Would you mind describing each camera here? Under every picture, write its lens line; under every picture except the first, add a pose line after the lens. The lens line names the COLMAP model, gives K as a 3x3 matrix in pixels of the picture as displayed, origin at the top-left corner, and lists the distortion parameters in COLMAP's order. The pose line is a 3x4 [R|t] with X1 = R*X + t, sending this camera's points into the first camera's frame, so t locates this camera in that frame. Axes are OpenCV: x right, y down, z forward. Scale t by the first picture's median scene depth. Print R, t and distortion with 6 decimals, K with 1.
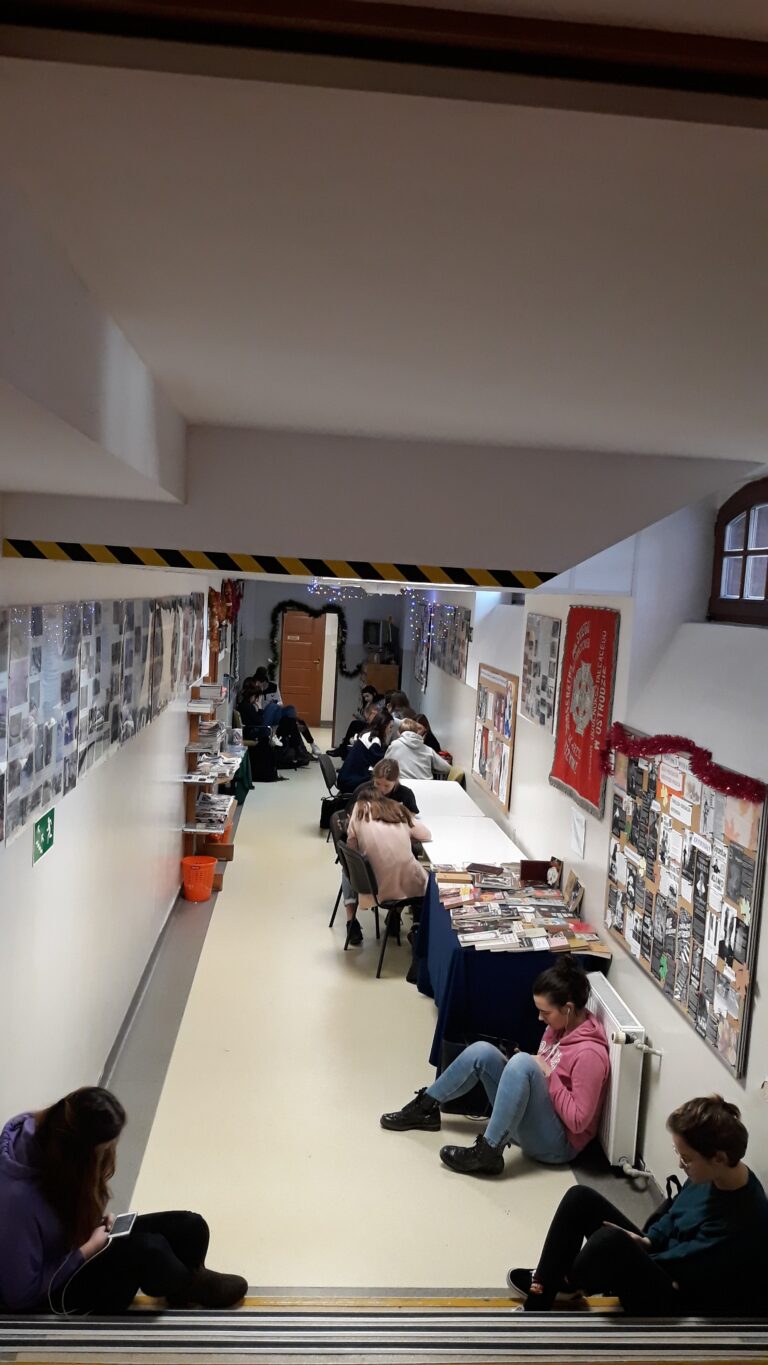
lens RADIAL K [[1127.1, 0, 384.1], [0, 1127.1, 681.9], [0, 0, 1]] dist [-0.002771, -0.024638]
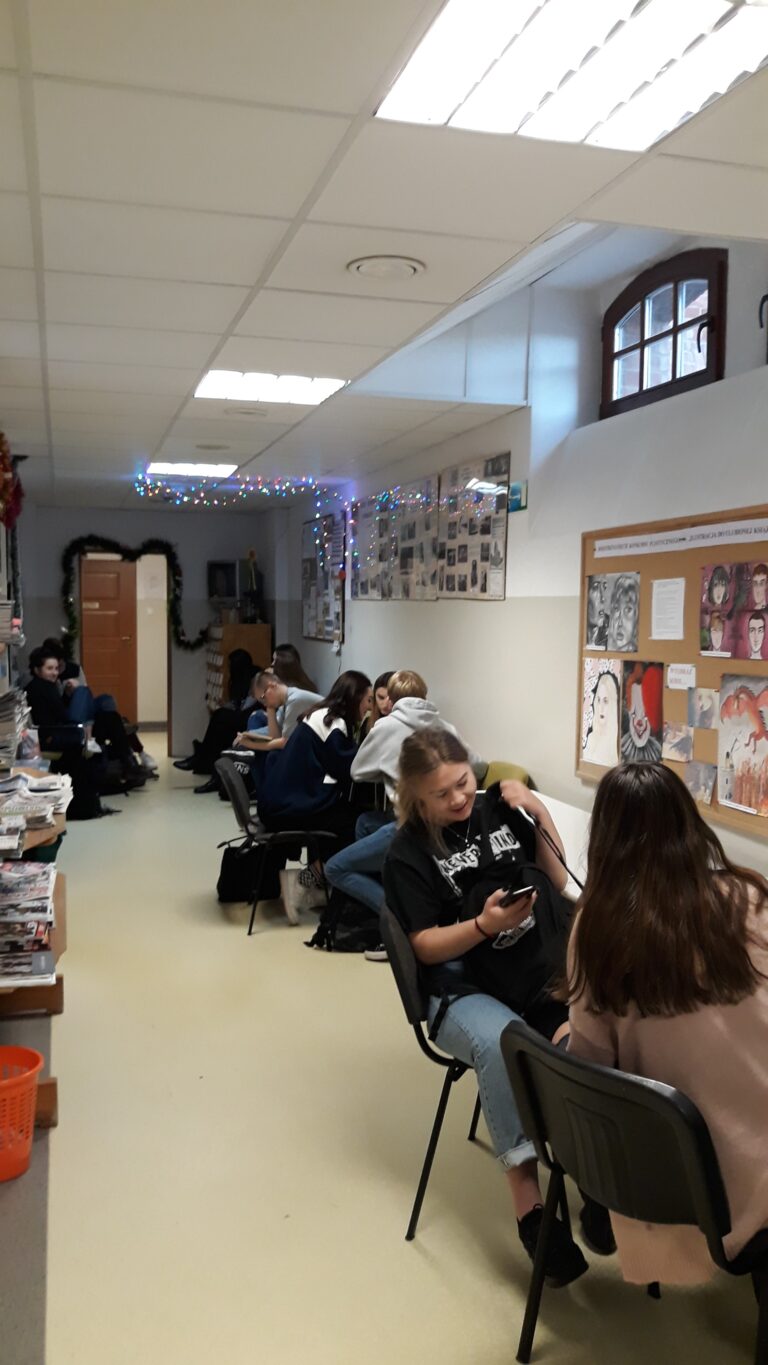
lens RADIAL K [[1127.1, 0, 396.8], [0, 1127.1, 718.5], [0, 0, 1]] dist [-0.002771, -0.024638]
pose [[0.974772, -0.064866, 0.213567, -0.102162], [0.059887, 0.997763, 0.029710, 0.043280], [-0.215017, -0.016171, 0.976476, 0.594143]]
